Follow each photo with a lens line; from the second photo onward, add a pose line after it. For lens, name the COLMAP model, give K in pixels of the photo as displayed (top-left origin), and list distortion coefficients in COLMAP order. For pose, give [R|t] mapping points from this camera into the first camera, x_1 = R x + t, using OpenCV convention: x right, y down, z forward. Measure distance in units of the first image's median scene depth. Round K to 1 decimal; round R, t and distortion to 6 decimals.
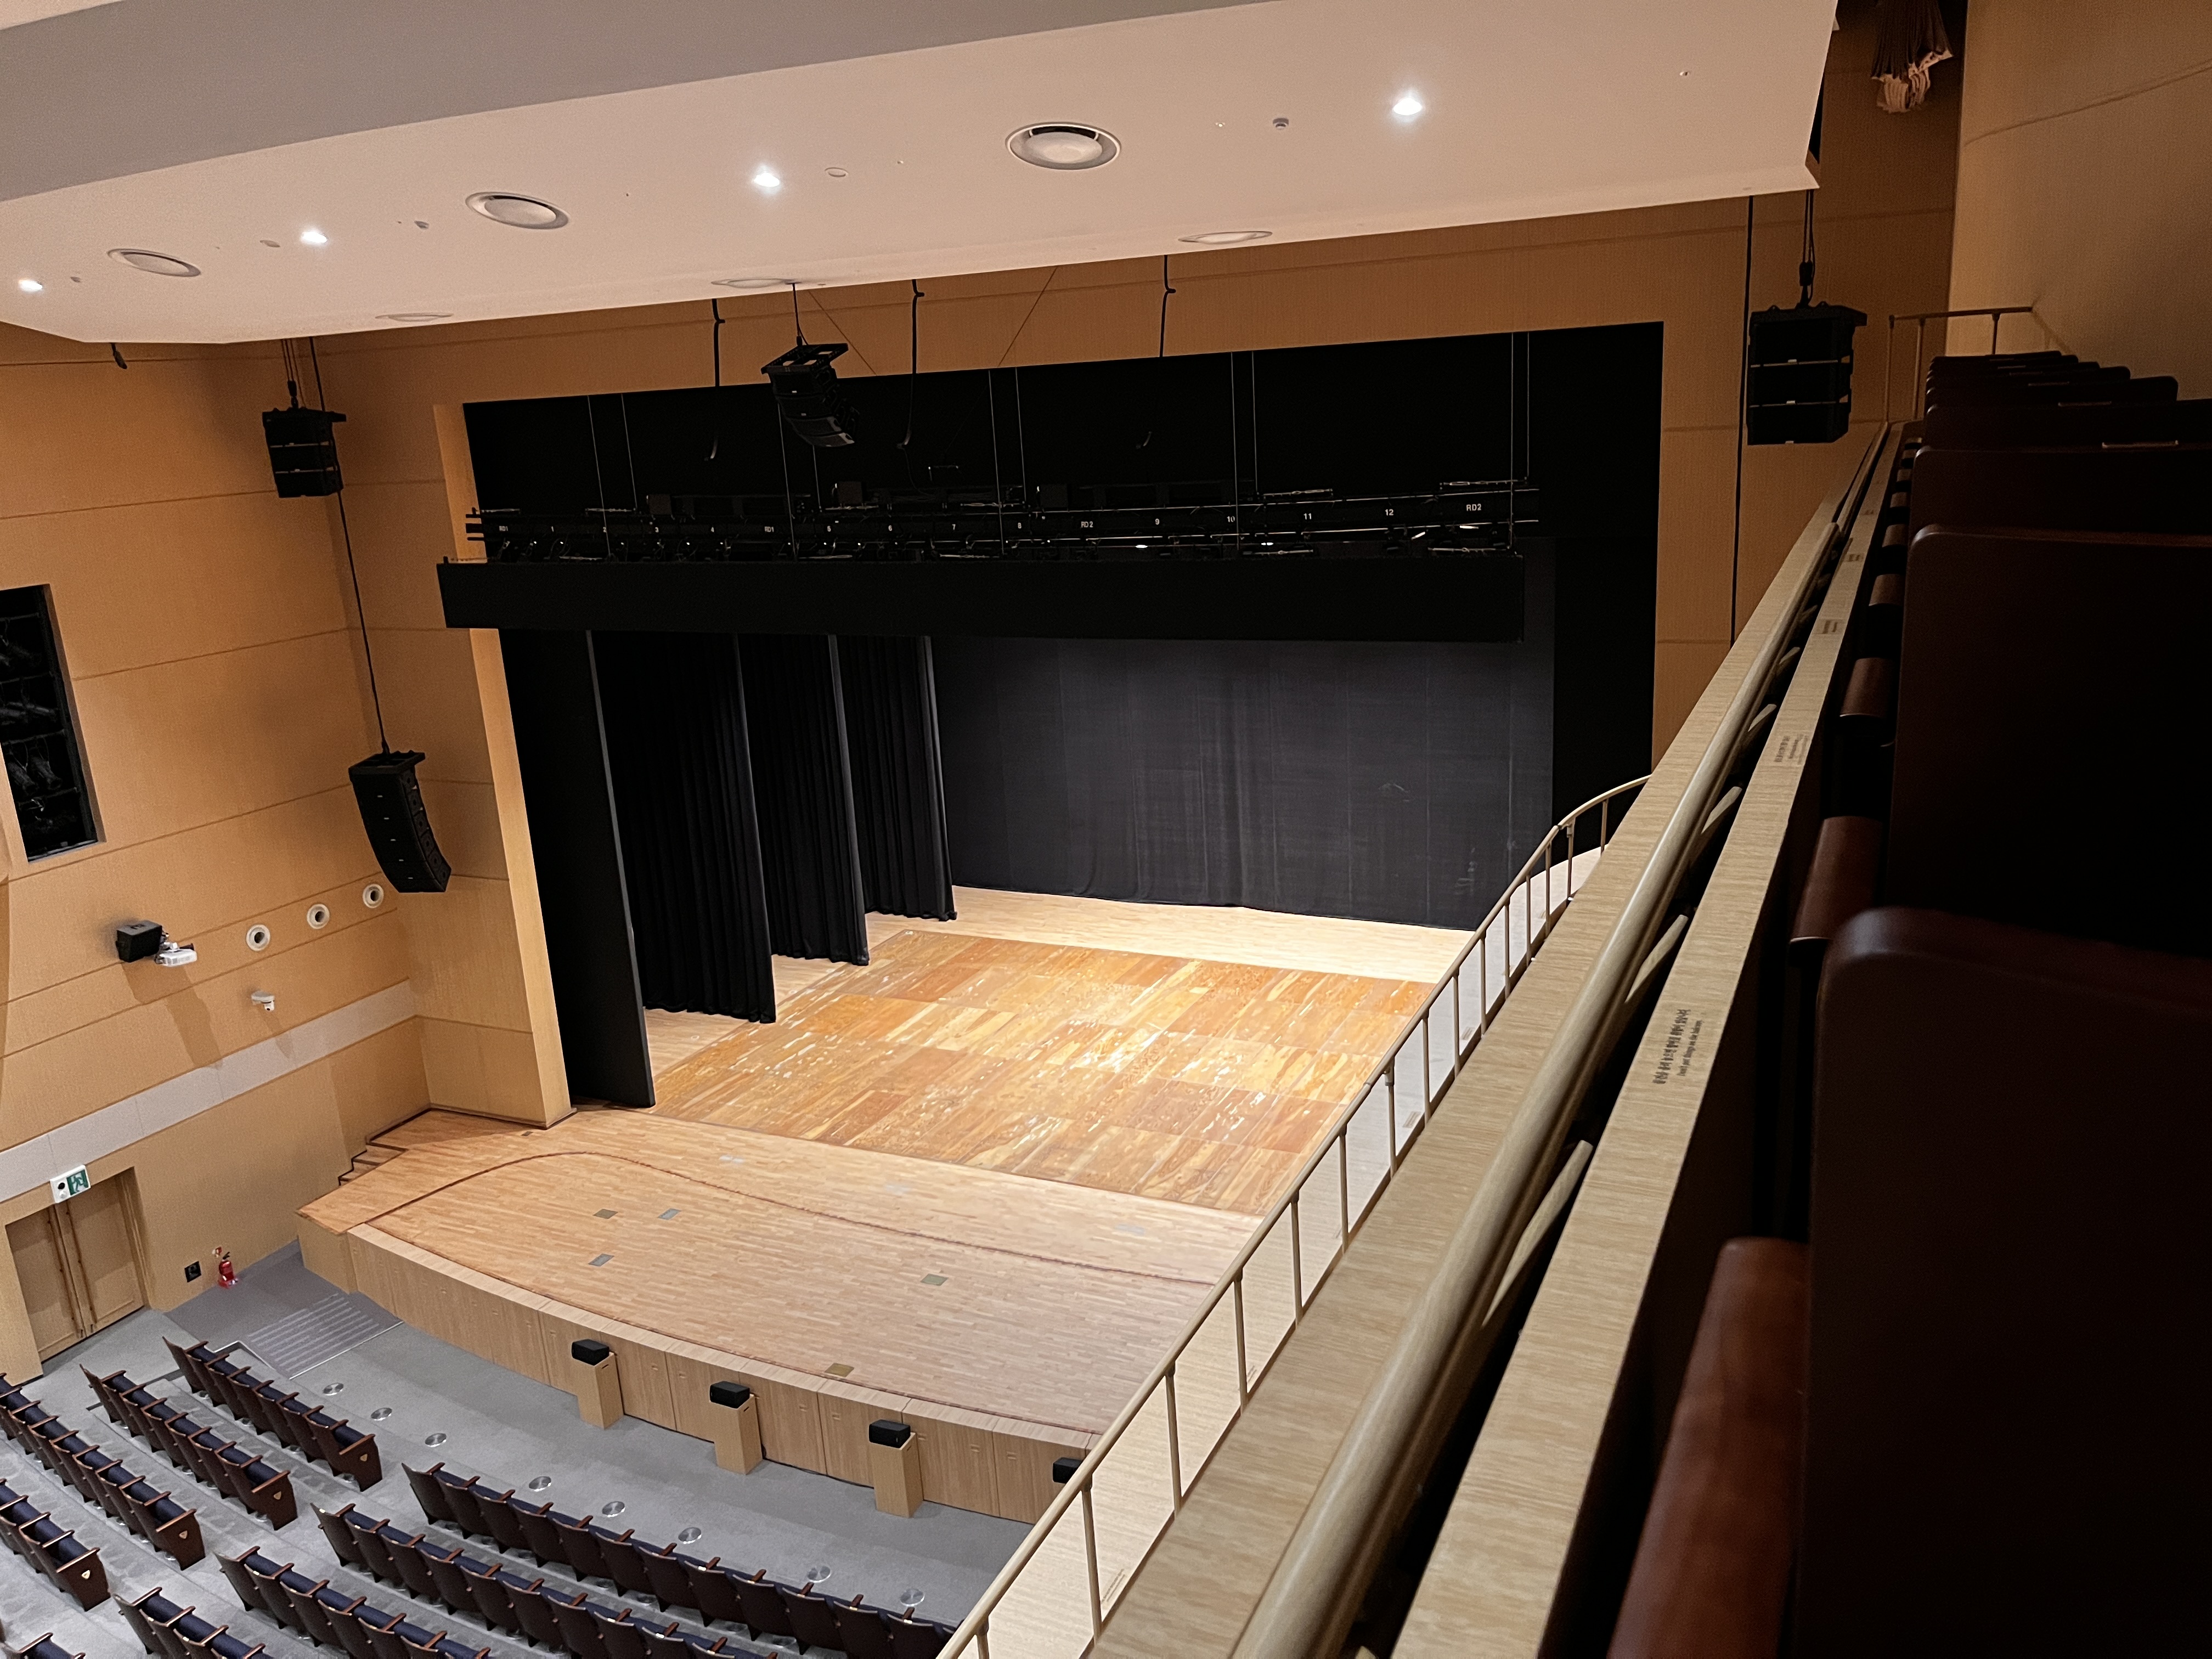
lens RADIAL K [[1676.8, 0, 1087.6], [0, 1676.8, 836.6], [0, 0, 1]] dist [0.053684, -0.079305]
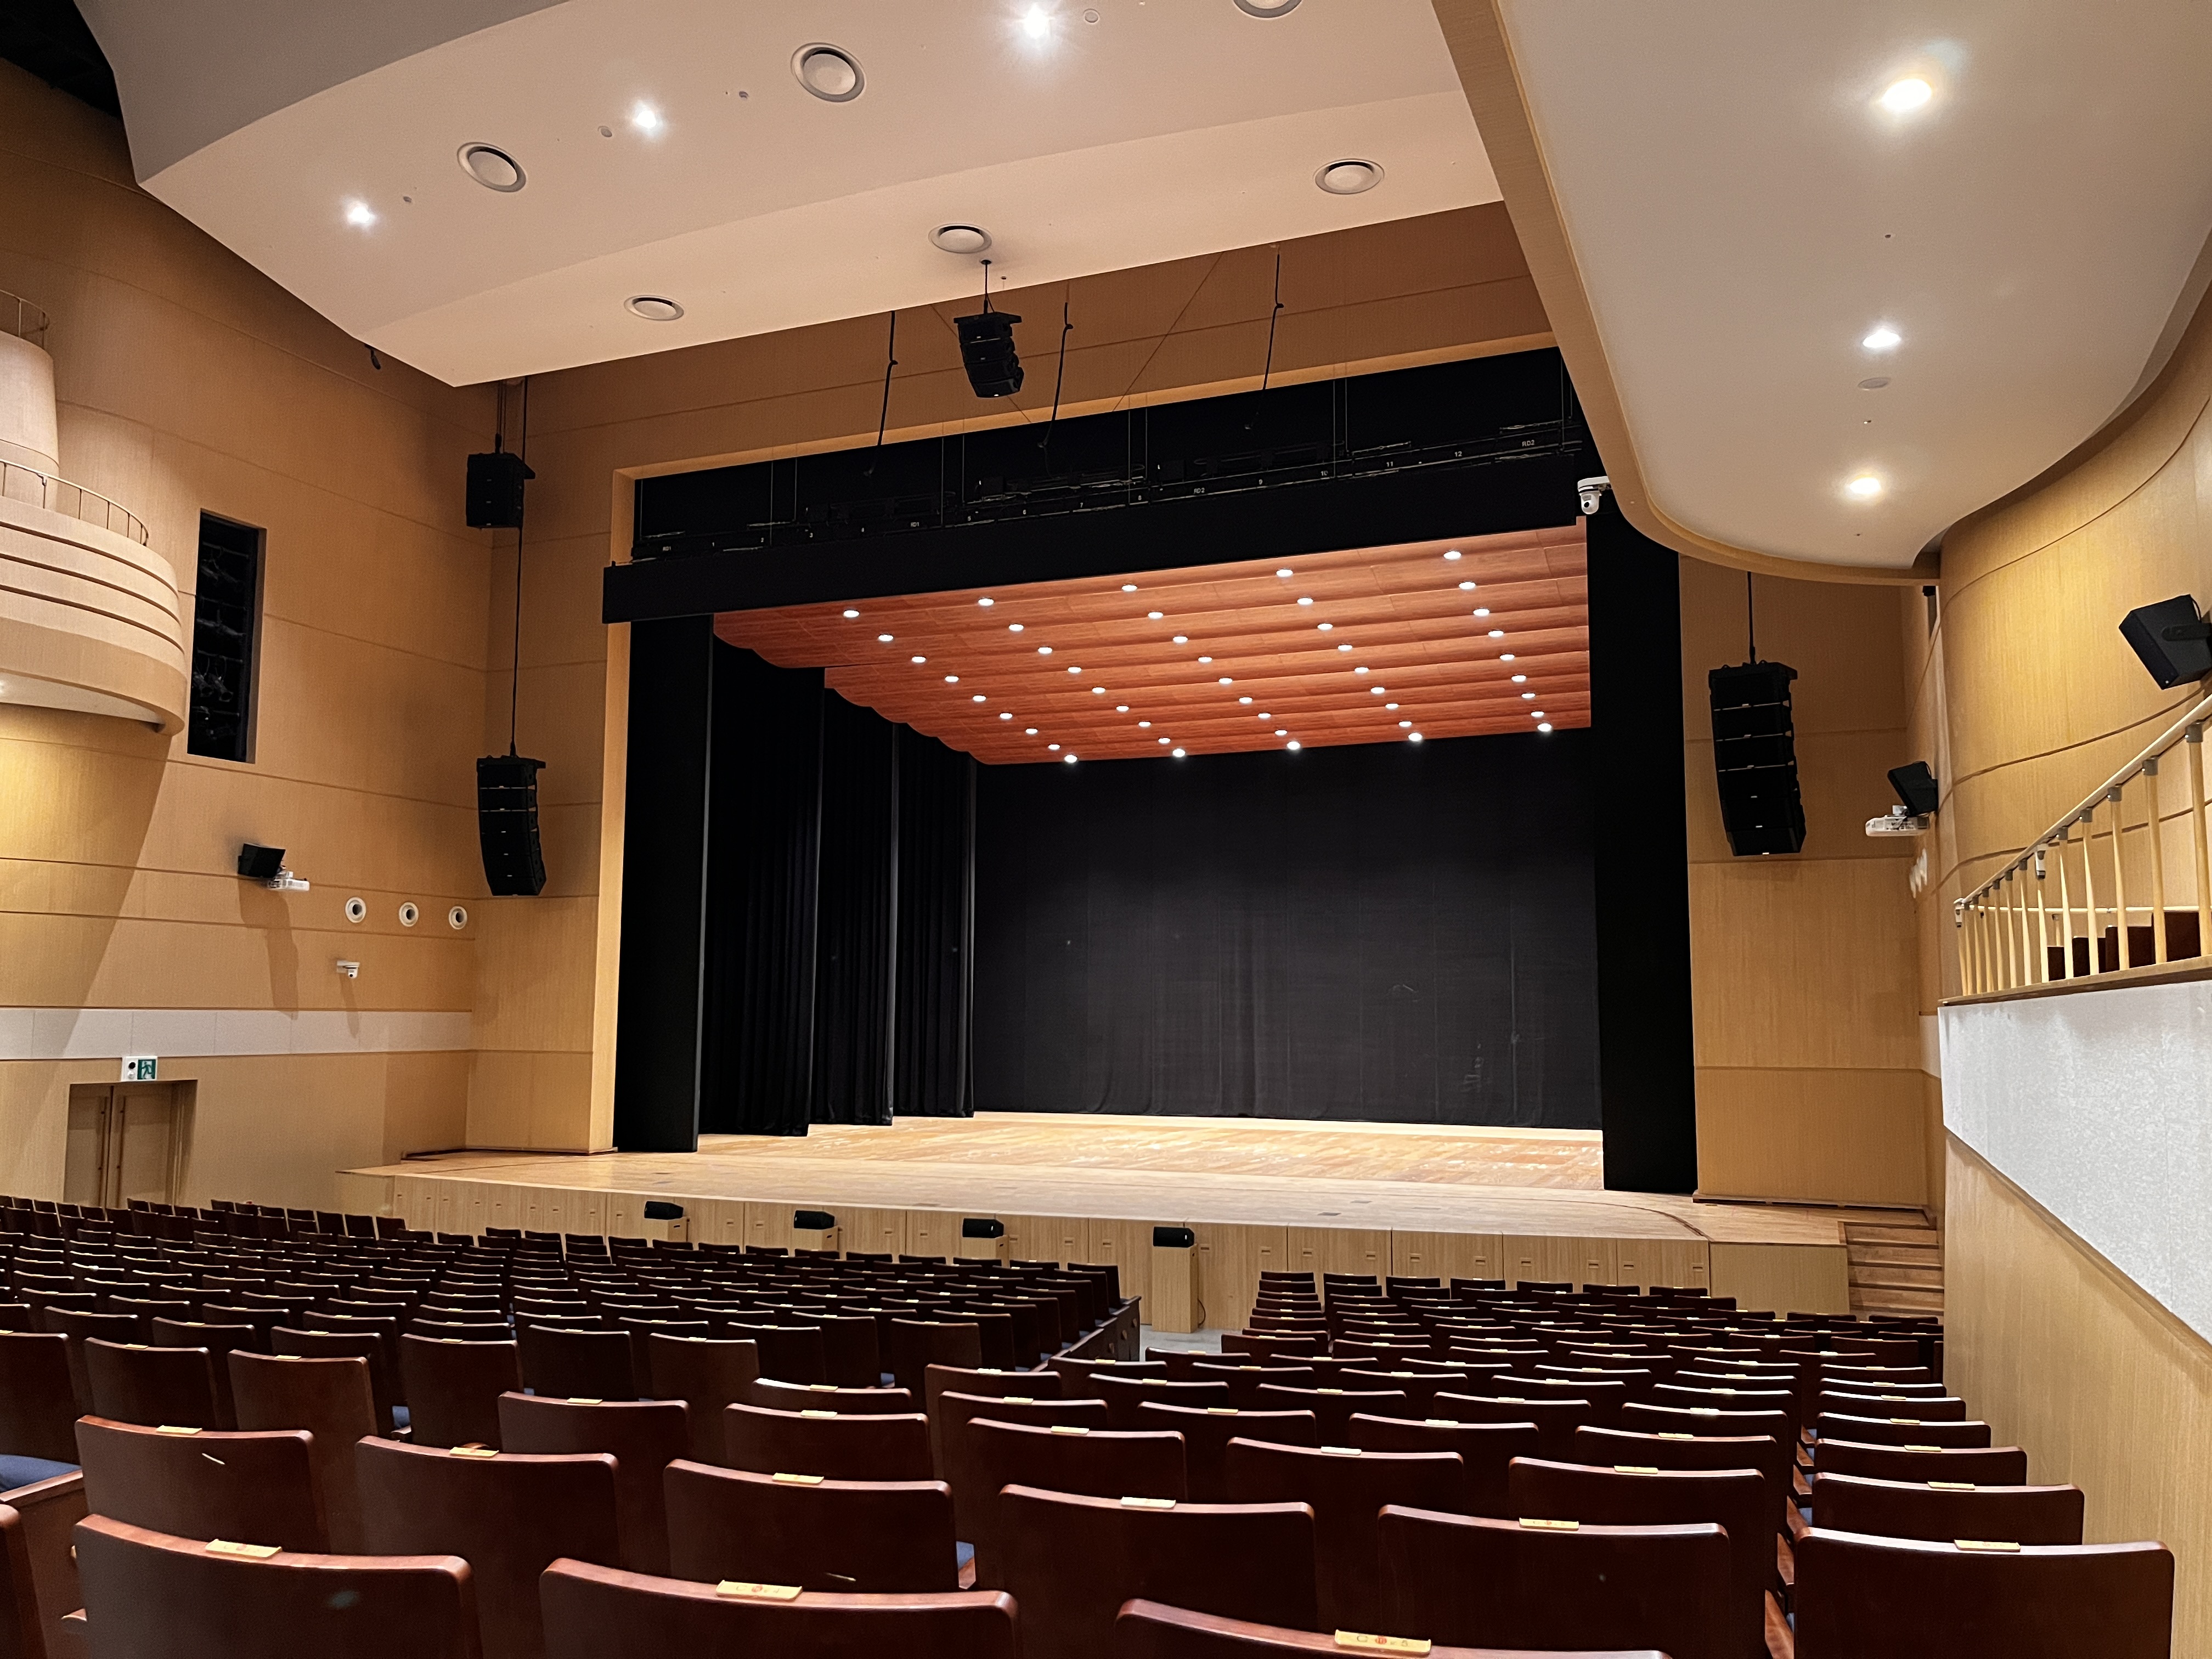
lens RADIAL K [[1676.8, 0, 1118.4], [0, 1676.8, 845.6], [0, 0, 1]] dist [0.053684, -0.079305]
pose [[0.996285, 0.069478, 0.050881, -0.073178], [-0.046377, 0.930716, -0.362790, 0.352609], [-0.072562, 0.359083, 0.930481, -0.014295]]
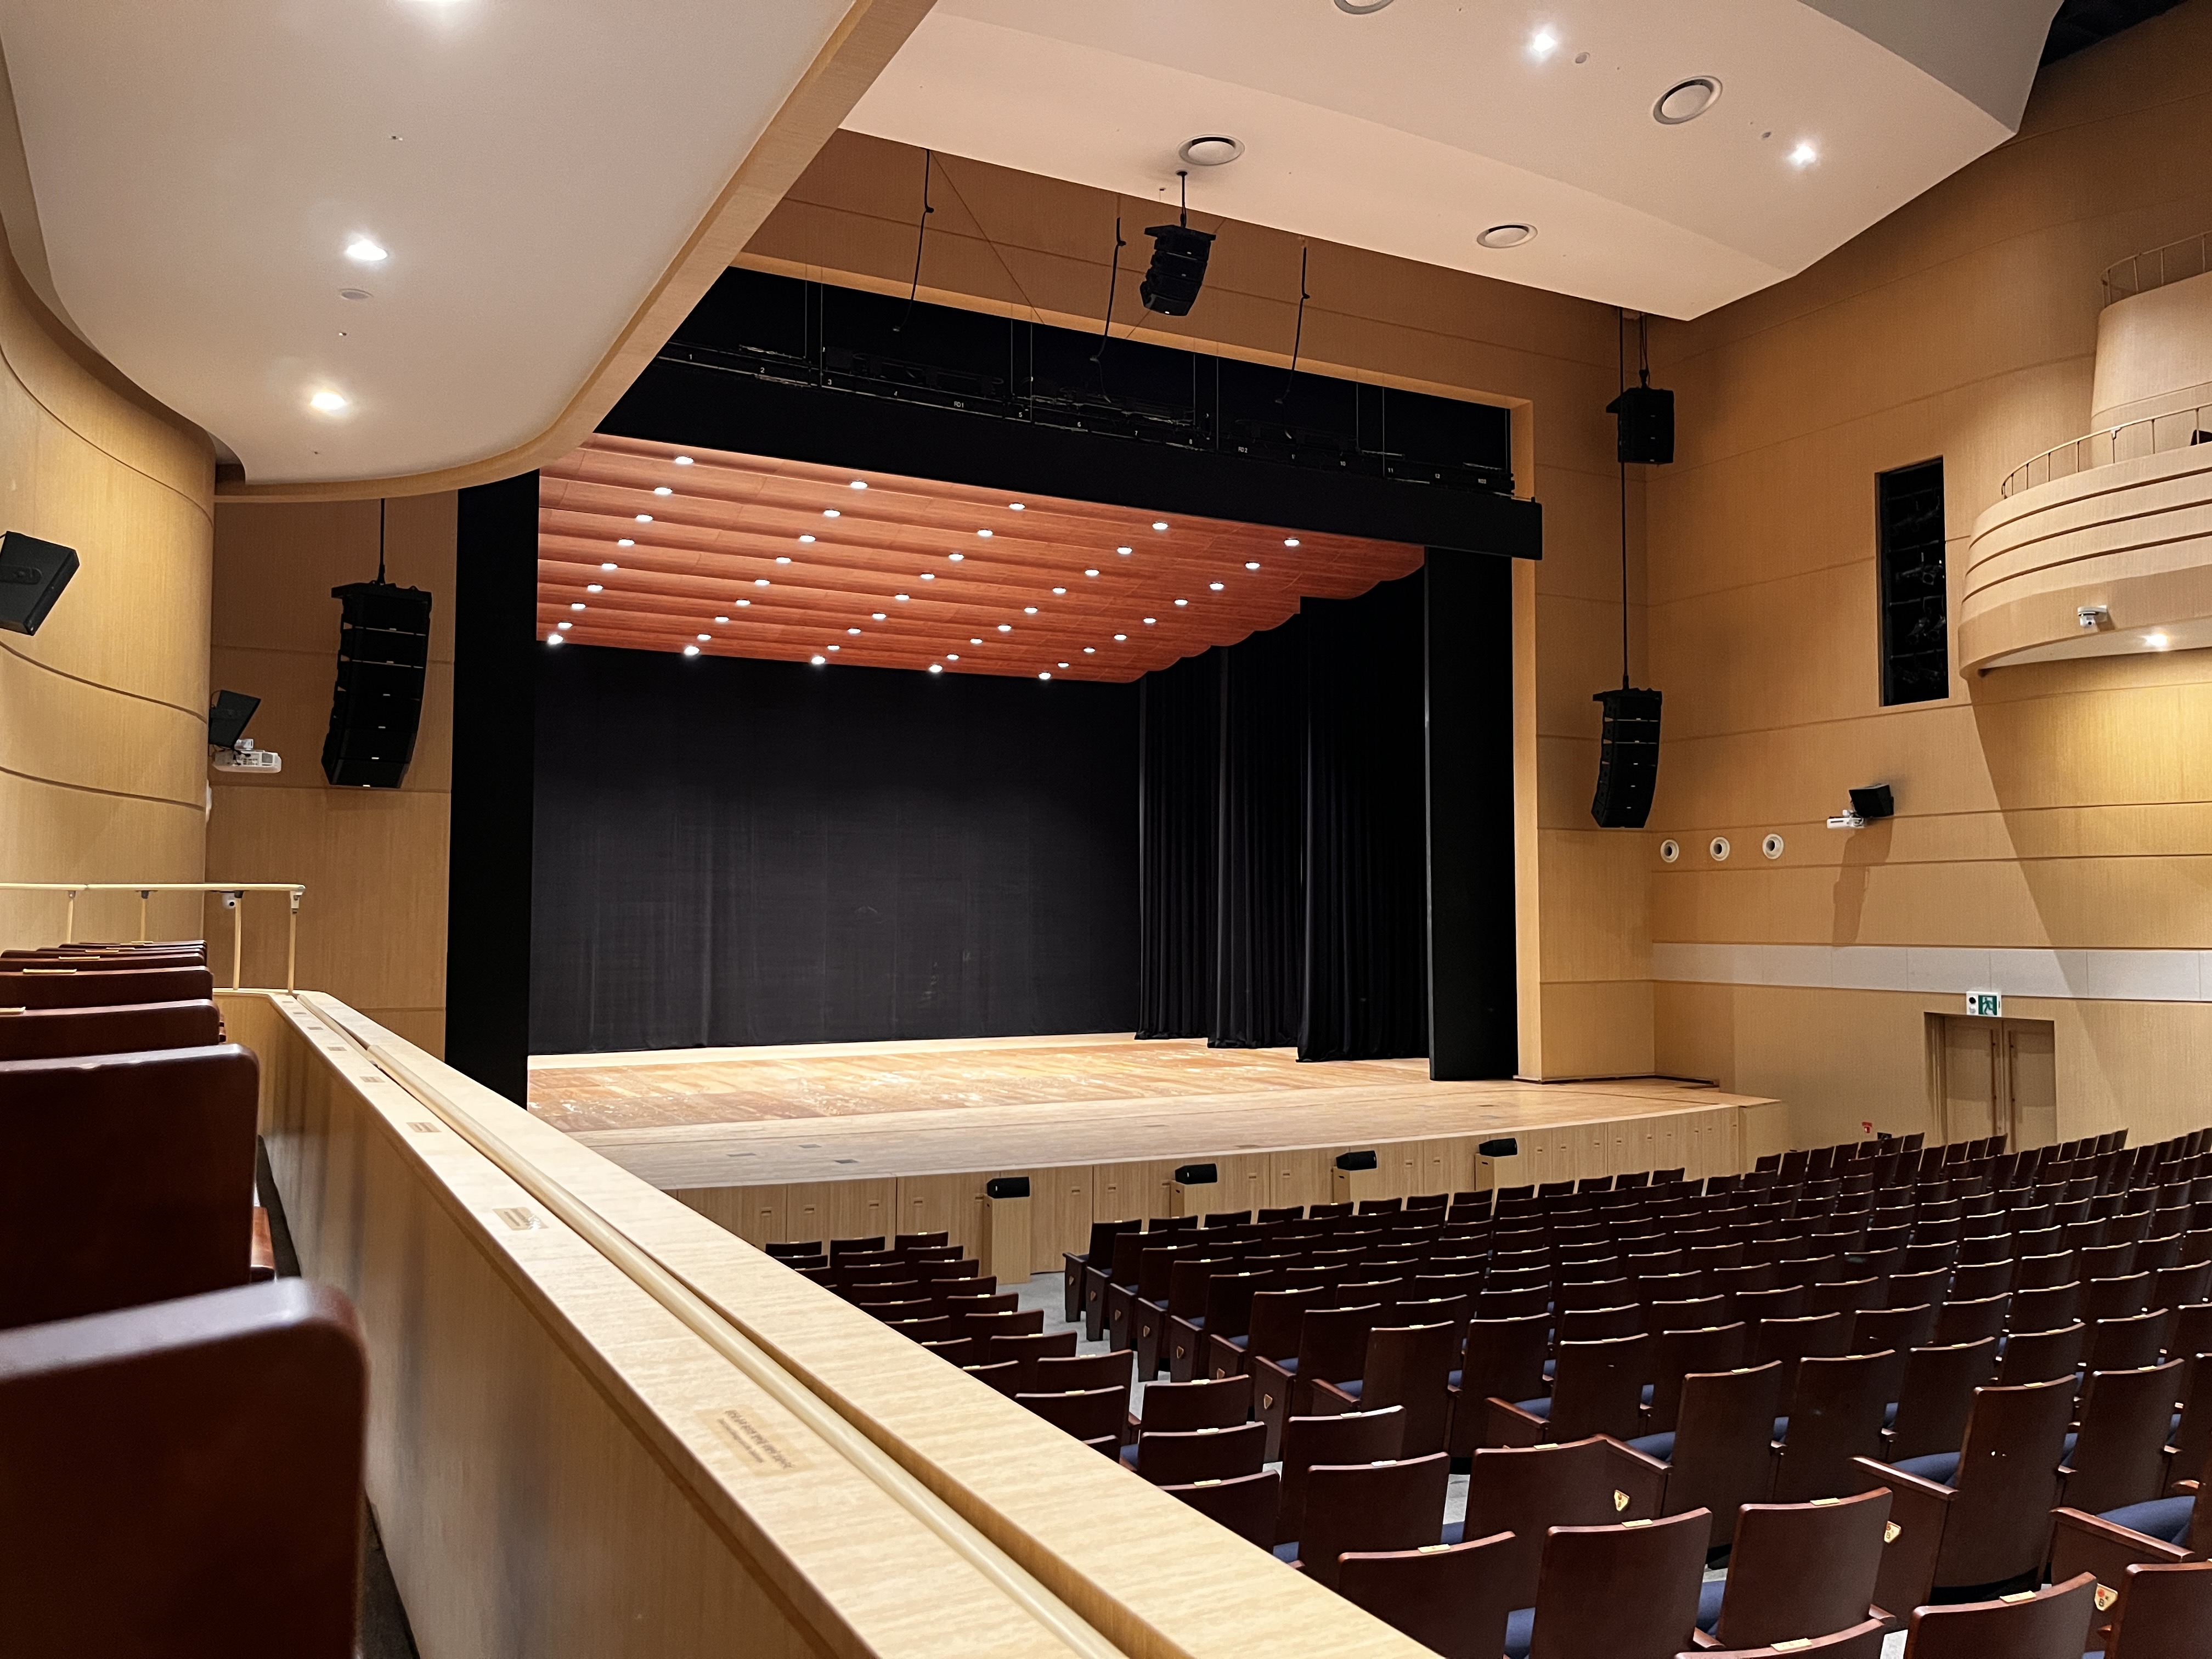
lens RADIAL K [[1676.8, 0, 1093.2], [0, 1676.8, 826.4], [0, 0, 1]] dist [0.053684, -0.079305]
pose [[0.592131, 0.104659, 0.799017, -0.754181], [0.176346, 0.950668, -0.255209, 0.277338], [-0.786310, 0.292021, 0.544464, 0.351324]]
